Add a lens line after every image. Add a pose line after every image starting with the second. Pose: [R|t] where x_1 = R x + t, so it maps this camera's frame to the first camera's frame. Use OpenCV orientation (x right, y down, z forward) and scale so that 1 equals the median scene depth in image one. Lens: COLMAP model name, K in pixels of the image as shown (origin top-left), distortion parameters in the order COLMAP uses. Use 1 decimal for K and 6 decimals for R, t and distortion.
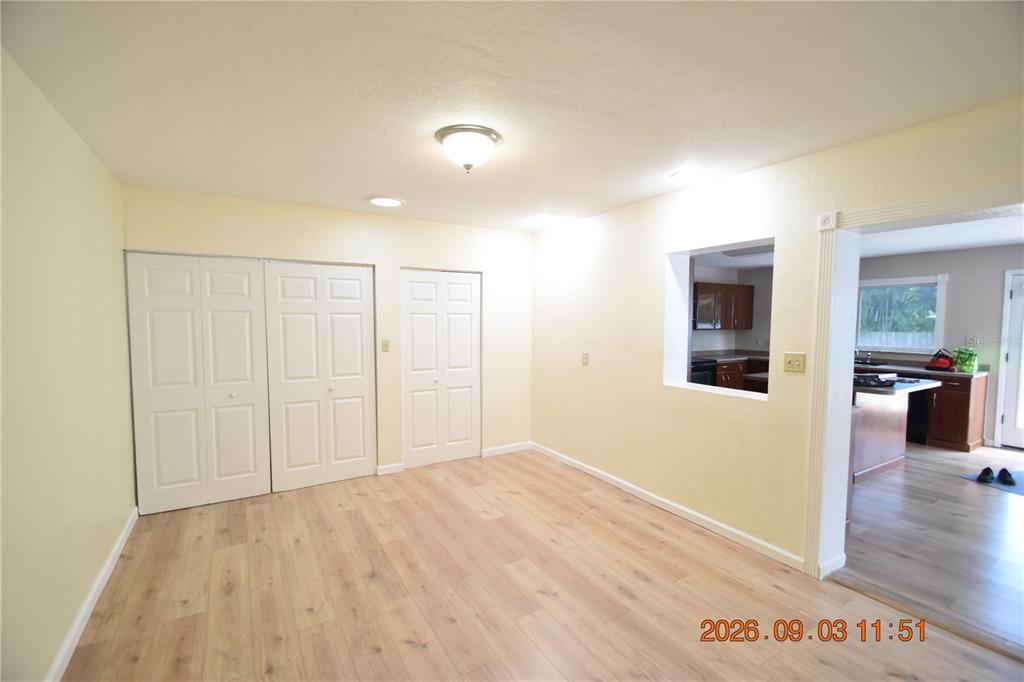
lens RADIAL K [[447.2, 0, 503.9], [0, 447.2, 343.4], [0, 0, 1]] dist [0.010634, 0.000013]
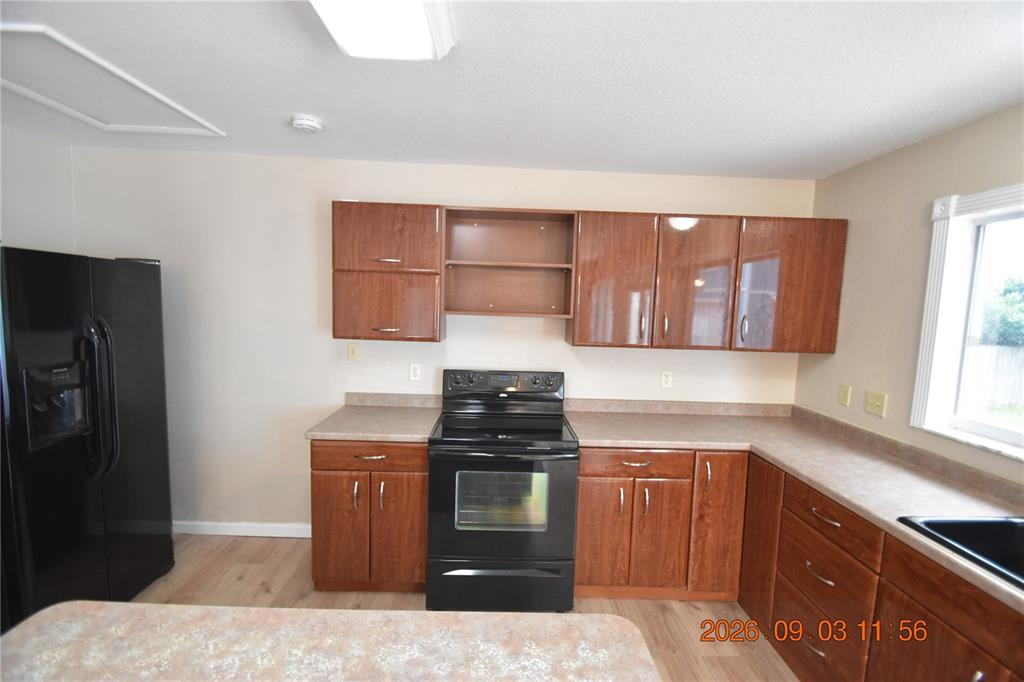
lens RADIAL K [[447.0, 0, 512.0], [0, 447.0, 341.0], [0, 0, 1]] dist [0.001230, -0.000060]
pose [[0.865984, 0.069469, -0.495223, 0.645474], [-0.057209, 0.997565, 0.039896, -0.052023], [0.496788, -0.006218, 0.867850, 0.761174]]
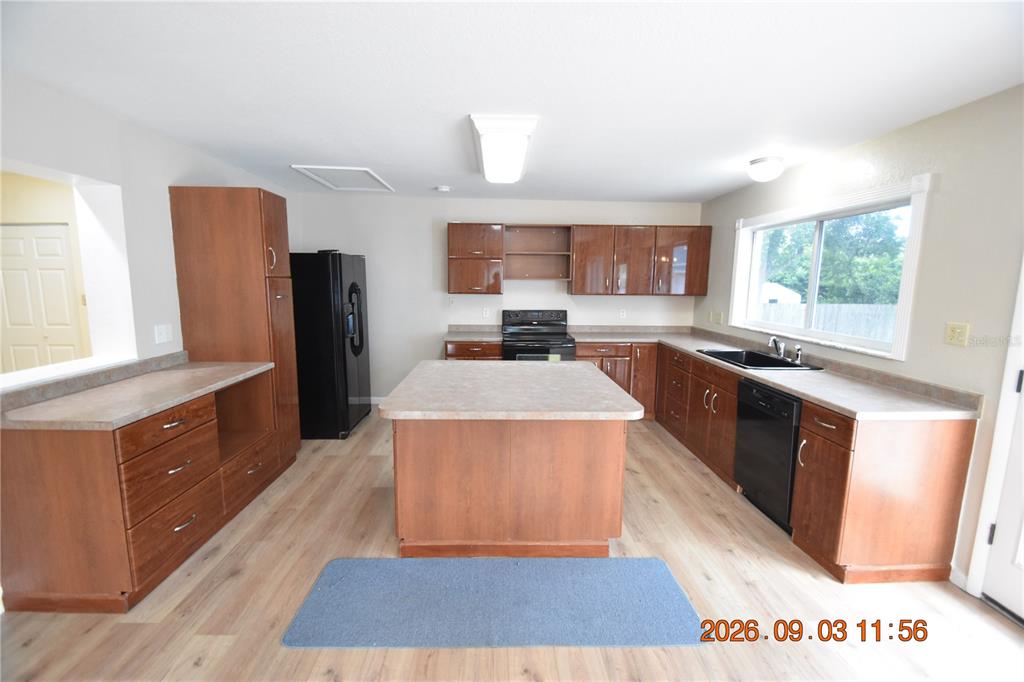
lens RADIAL K [[447.2, 0, 503.9], [0, 447.2, 343.4], [0, 0, 1]] dist [0.010634, 0.000013]
pose [[0.863652, 0.076564, -0.498239, 0.790661], [-0.034603, 0.995071, 0.092931, -0.018023], [0.502899, -0.063020, 0.862045, 0.392804]]
